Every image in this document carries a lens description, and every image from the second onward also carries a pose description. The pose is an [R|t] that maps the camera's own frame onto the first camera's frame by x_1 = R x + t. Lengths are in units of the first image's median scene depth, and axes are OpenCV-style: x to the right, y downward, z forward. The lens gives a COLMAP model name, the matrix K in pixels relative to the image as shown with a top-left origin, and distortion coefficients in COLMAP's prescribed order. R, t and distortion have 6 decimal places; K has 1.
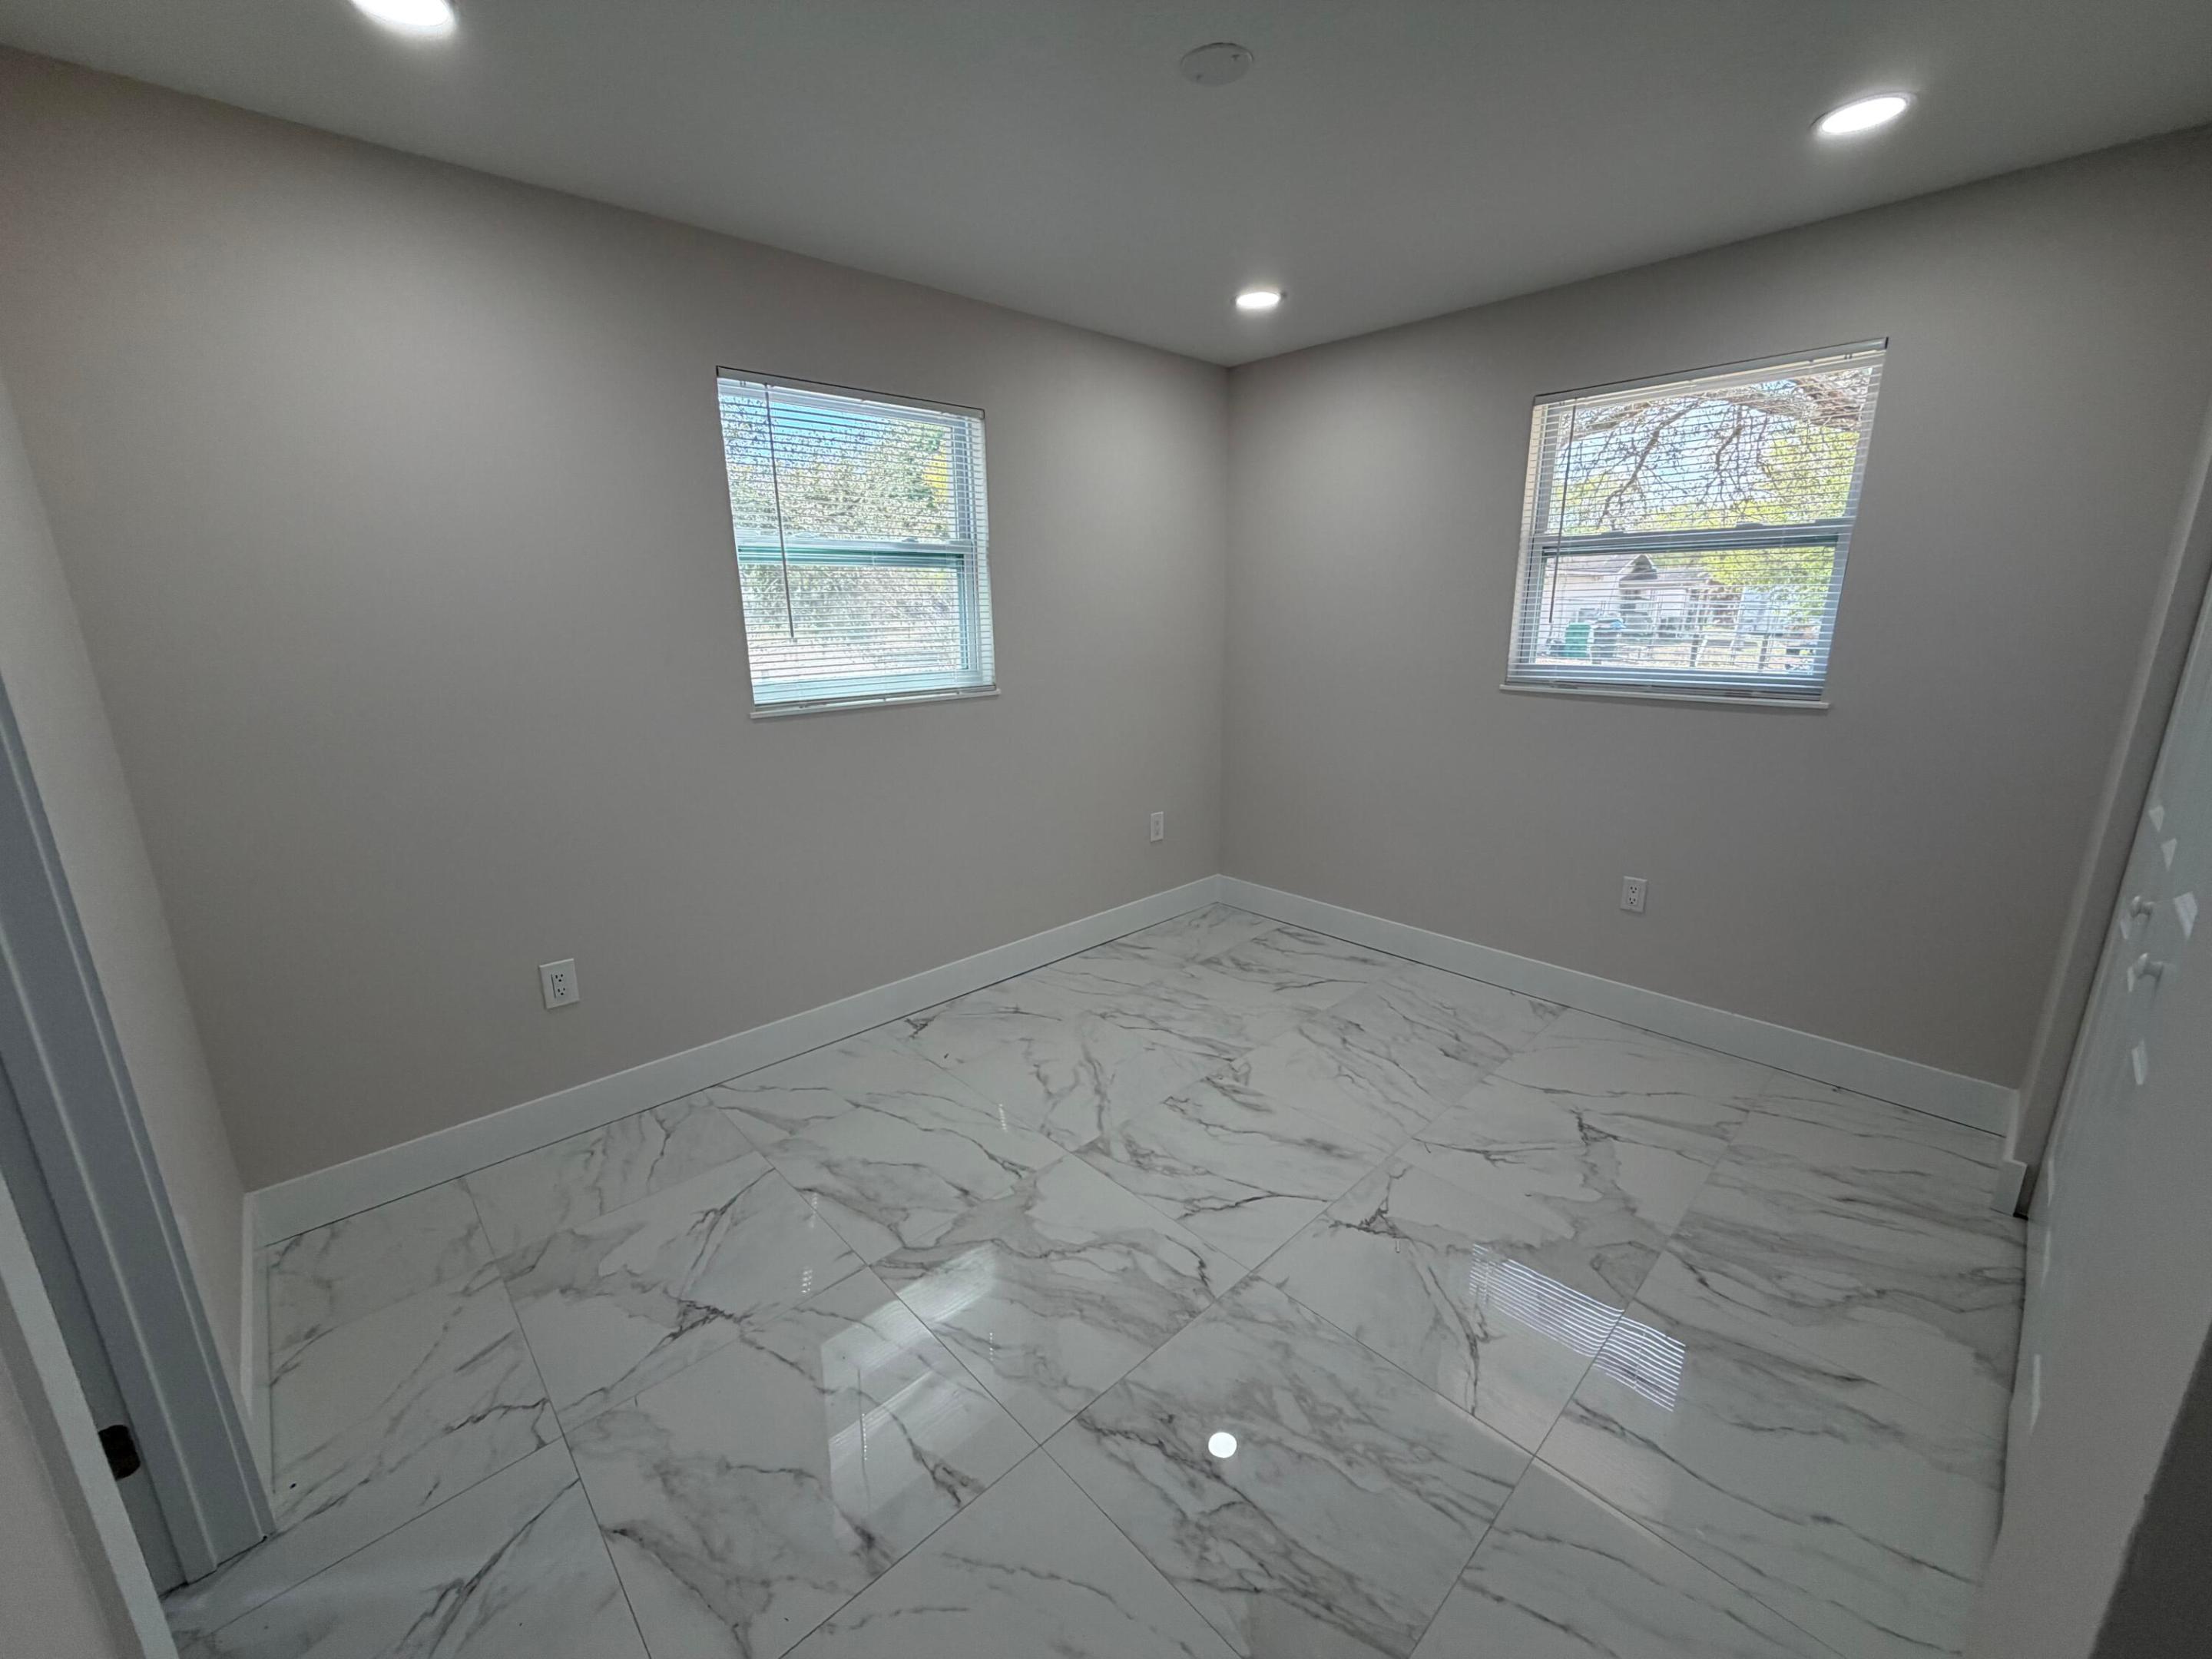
lens RADIAL K [[879.9, 0, 1096.1], [0, 879.9, 823.4], [0, 0, 1]] dist [-0.000381, 0.000014]
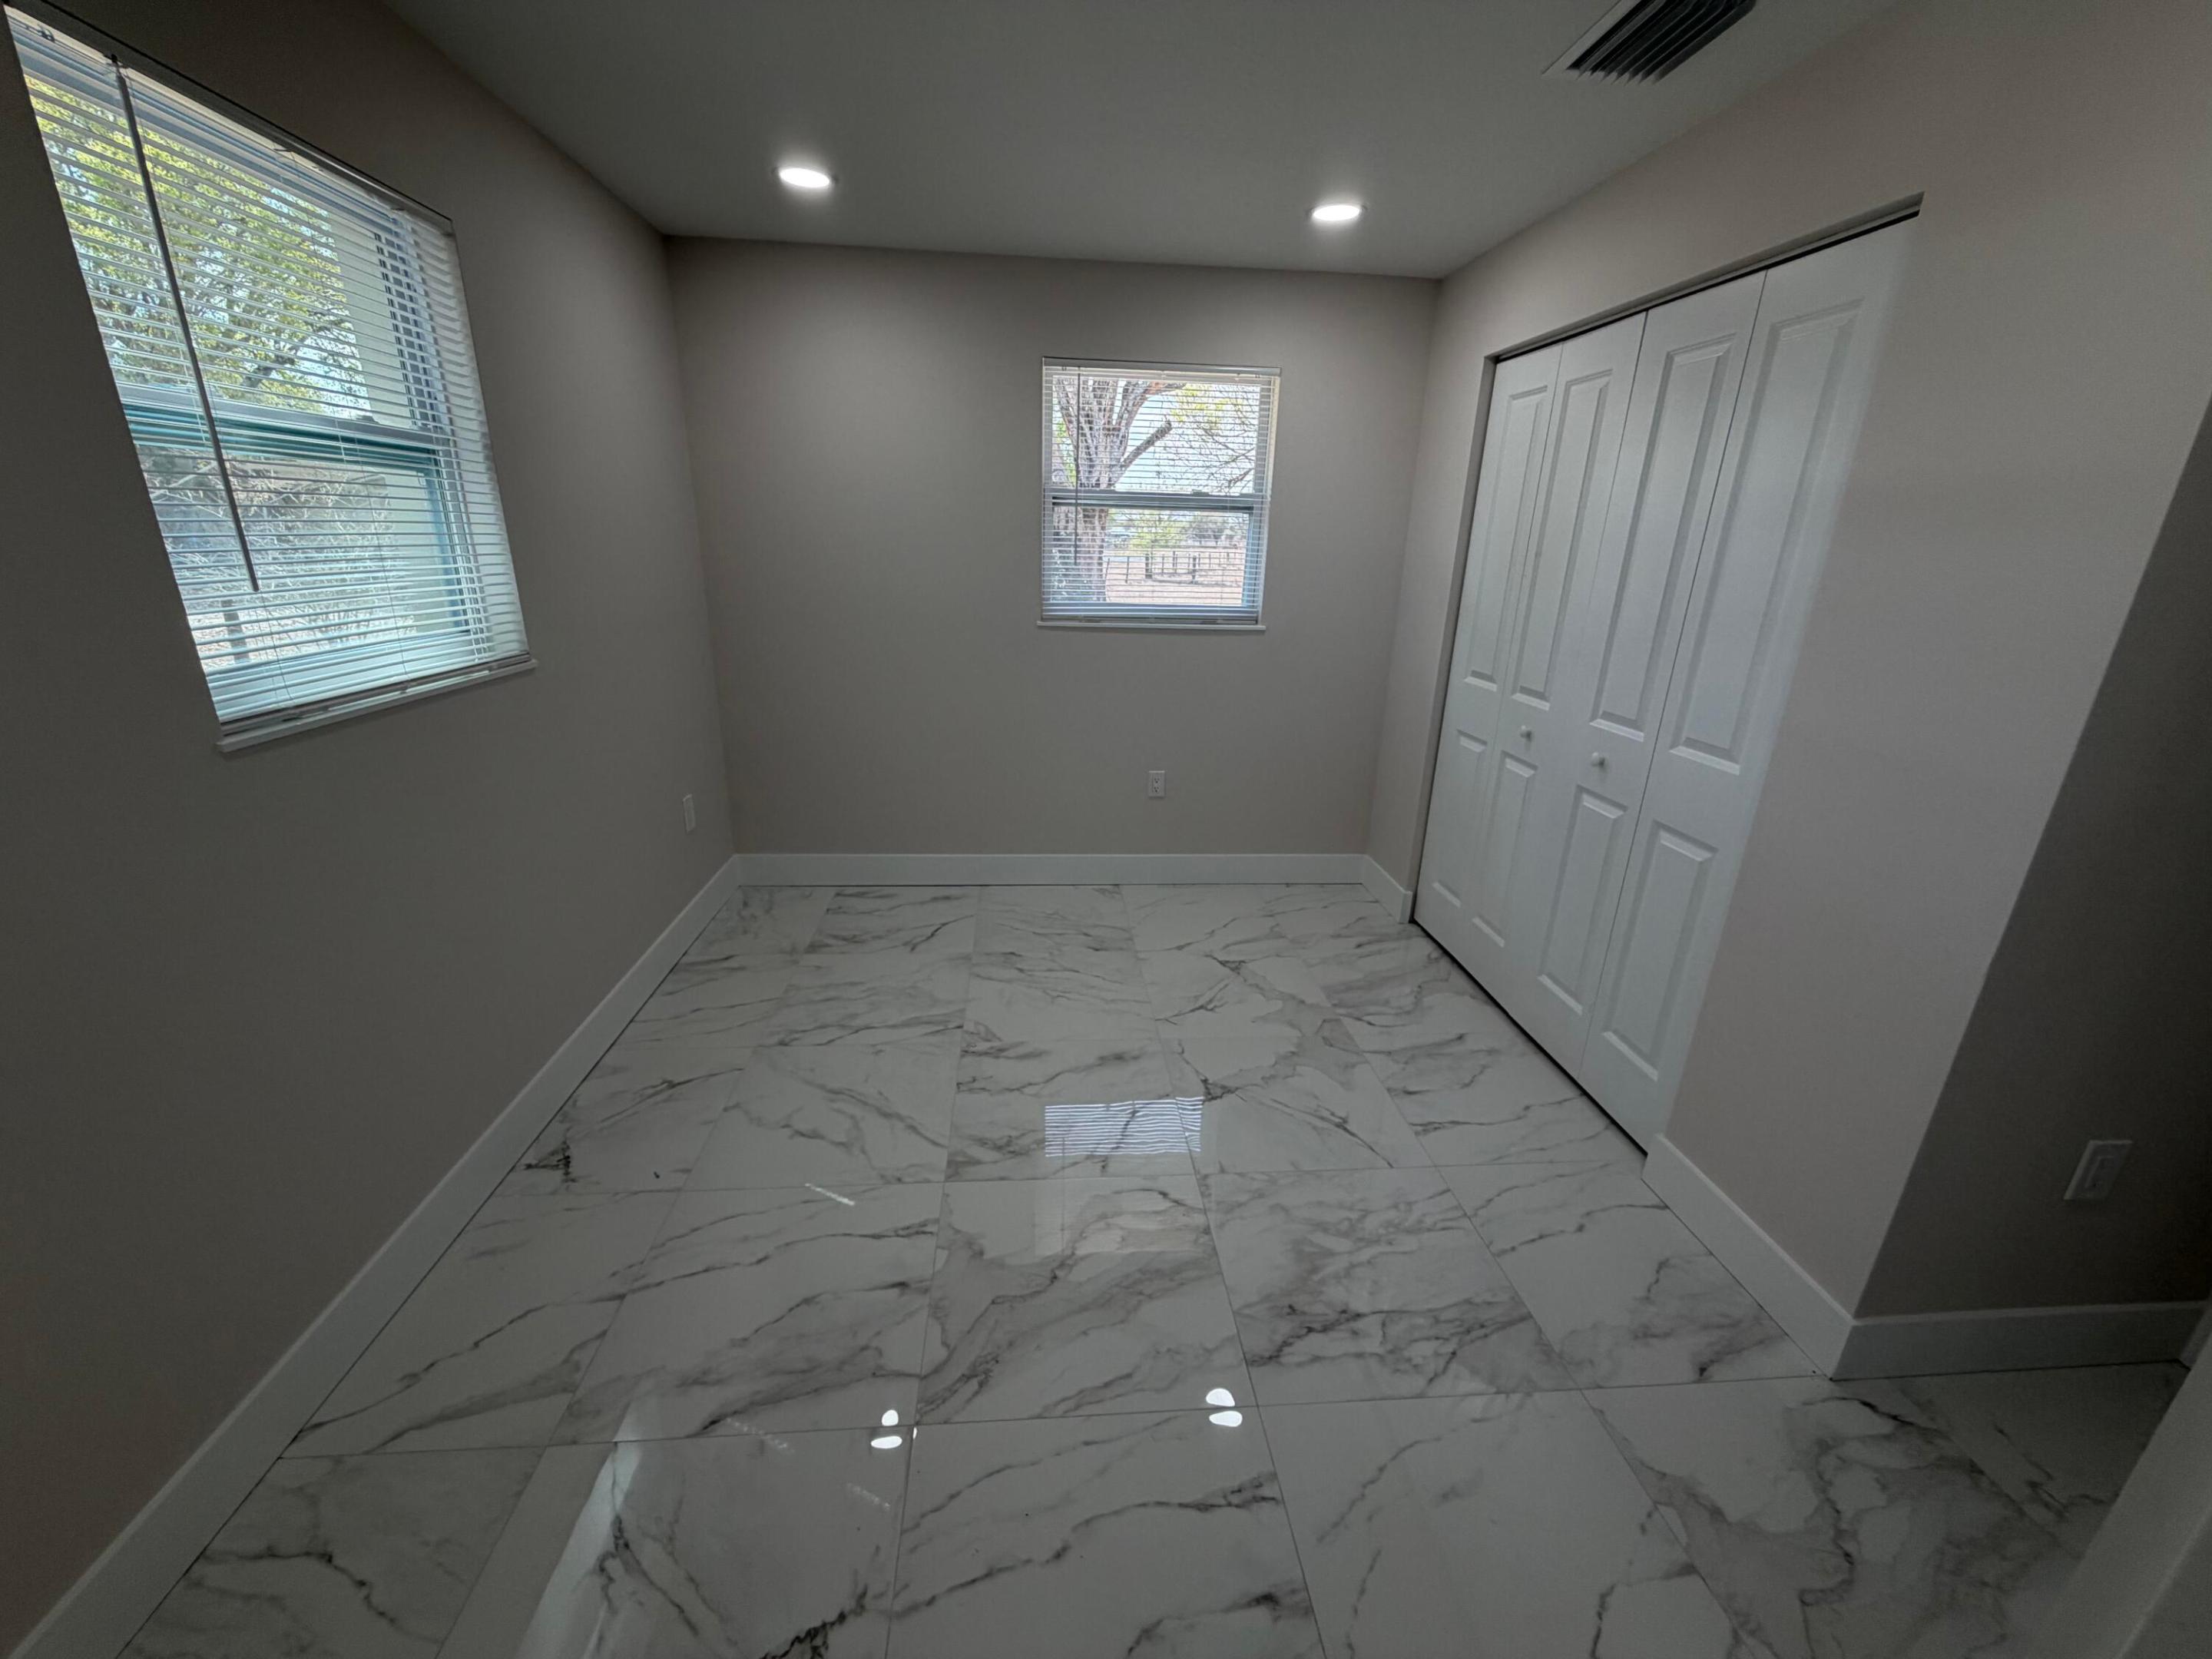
lens RADIAL K [[882.5, 0, 1095.7], [0, 882.5, 827.2], [0, 0, 1]] dist [0.000284, 0.000042]
pose [[0.625108, -0.217608, 0.749591, -0.517625], [0.155266, 0.975826, 0.153803, -0.085345], [-0.764939, 0.020243, 0.643784, 0.306088]]
